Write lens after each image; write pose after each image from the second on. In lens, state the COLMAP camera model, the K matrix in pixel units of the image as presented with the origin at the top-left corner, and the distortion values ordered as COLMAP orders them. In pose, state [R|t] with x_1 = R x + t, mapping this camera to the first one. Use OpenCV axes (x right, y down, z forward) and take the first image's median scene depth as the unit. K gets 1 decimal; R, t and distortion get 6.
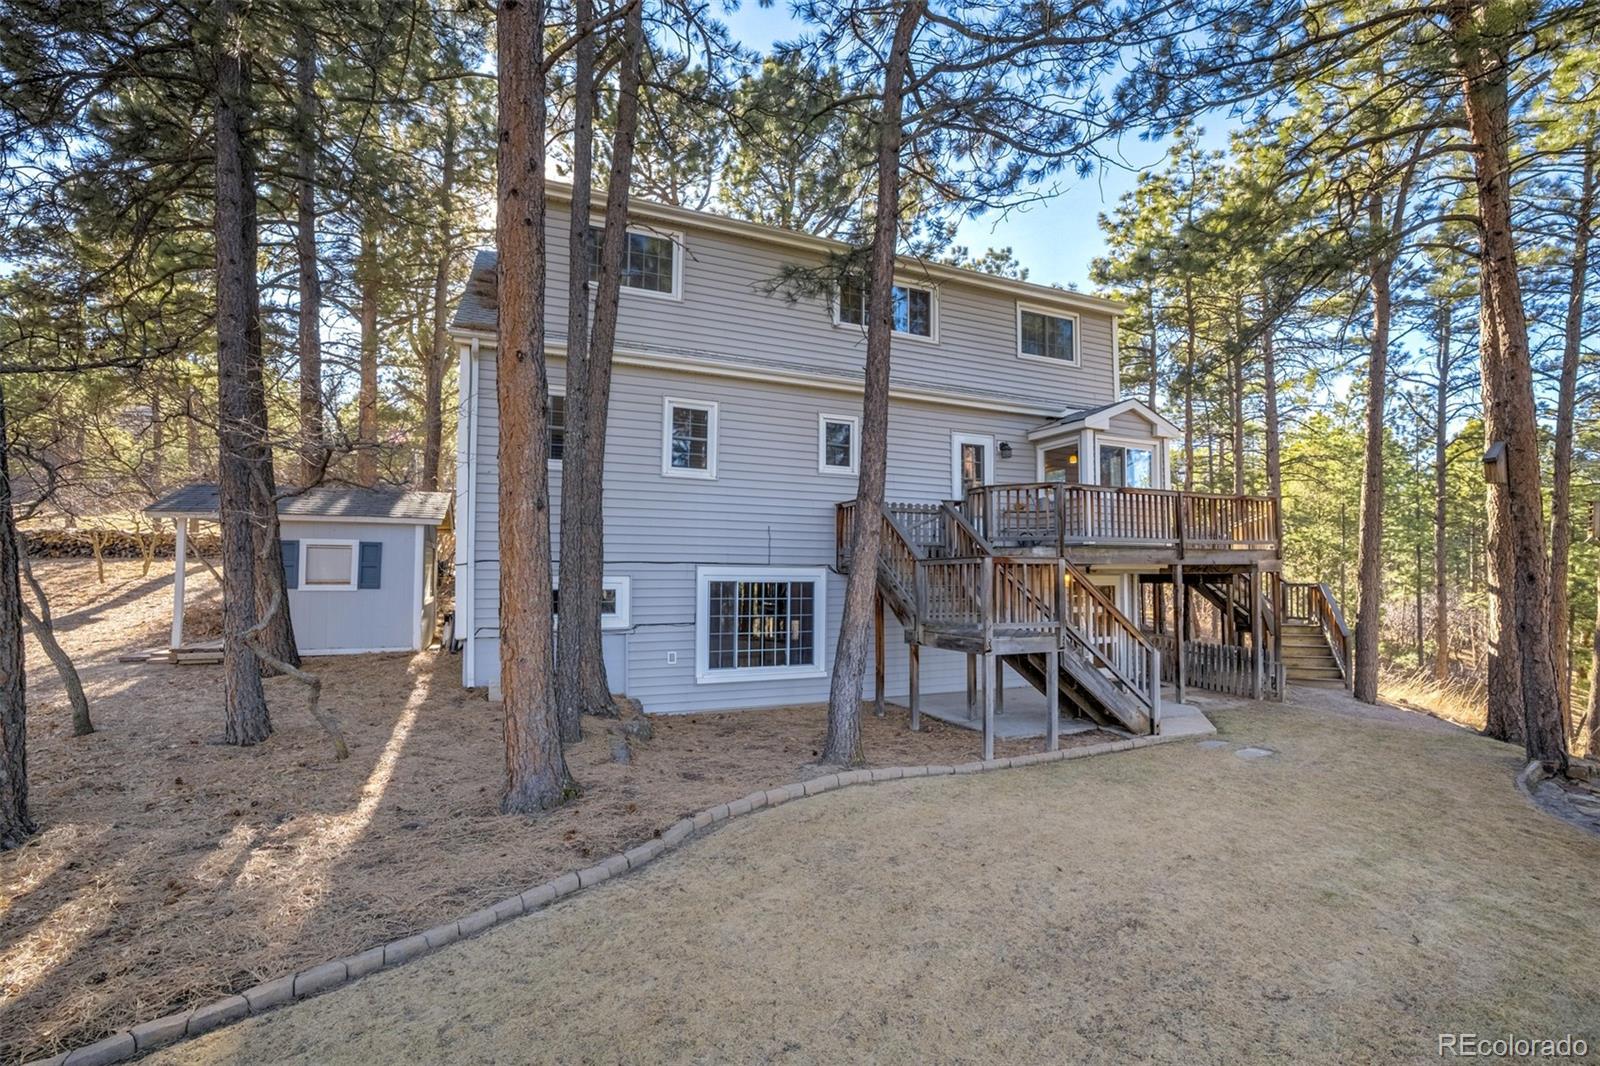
lens RADIAL K [[678.6, 0, 811.9], [0, 678.6, 545.3], [0, 0, 1]] dist [-0.001730, -0.000007]
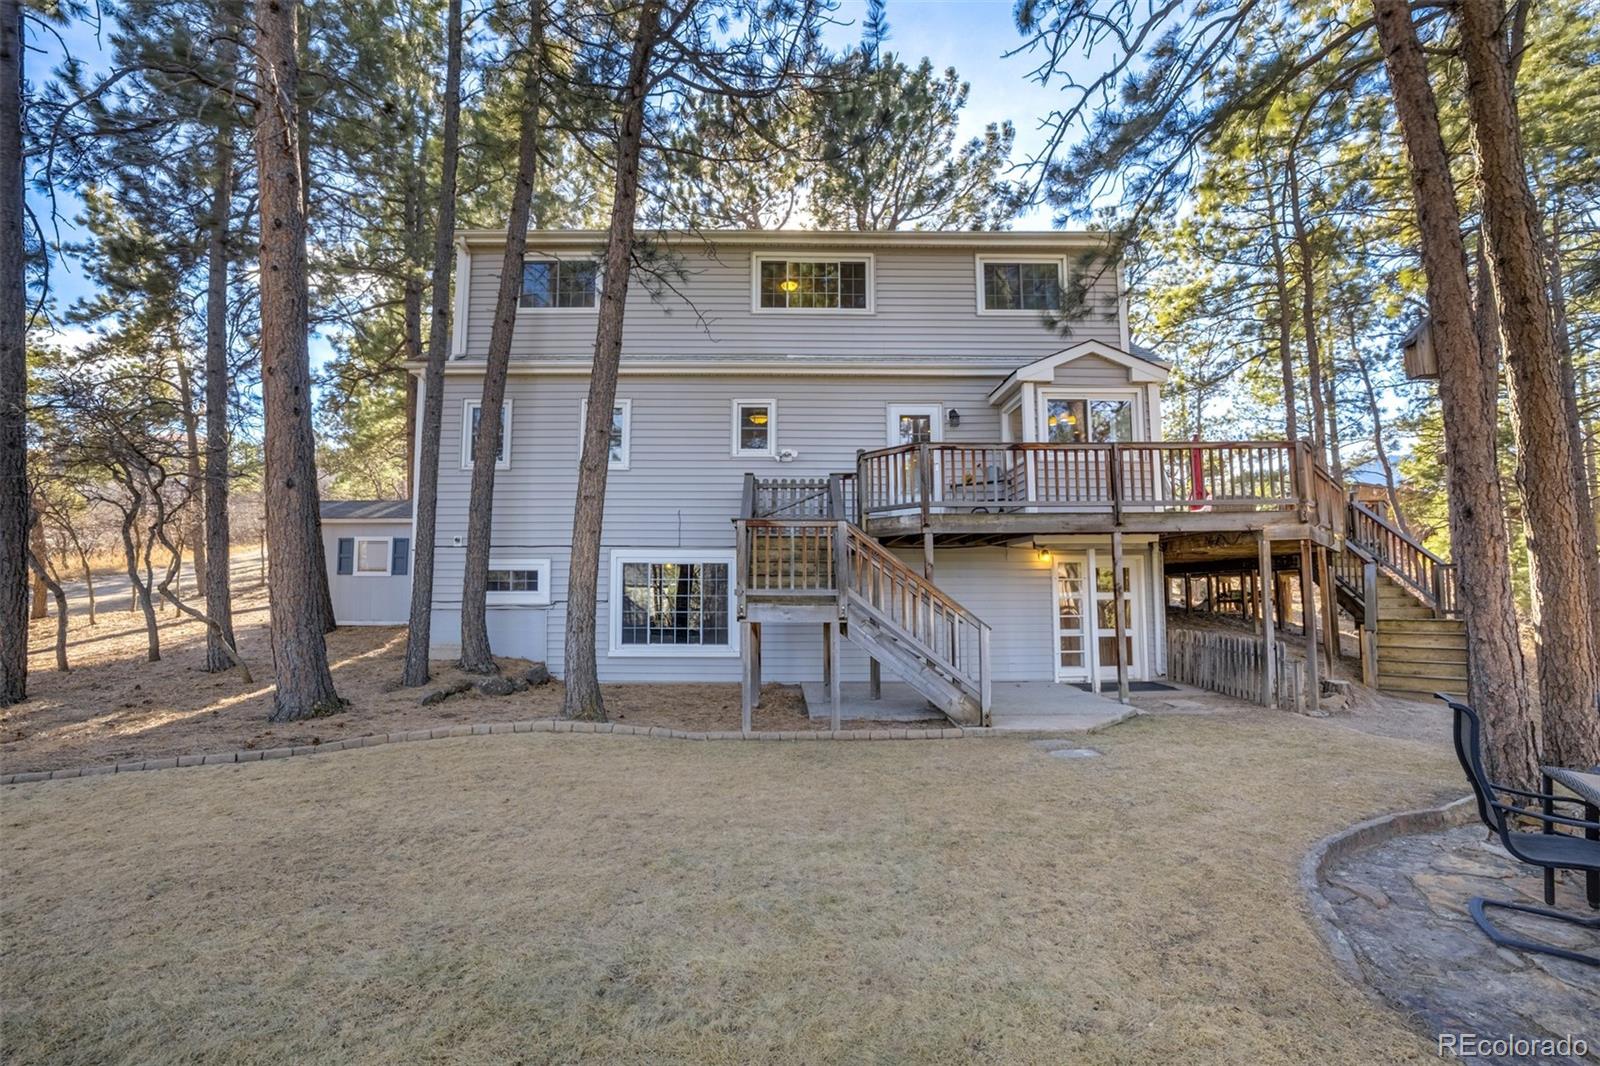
lens RADIAL K [[678.6, 0, 813.3], [0, 678.6, 538.2], [0, 0, 1]] dist [-0.001730, -0.000007]
pose [[0.923406, -0.036617, -0.382074, 0.498929], [0.023510, 0.998966, -0.038920, 0.057058], [0.383104, 0.026956, 0.923312, 0.101945]]
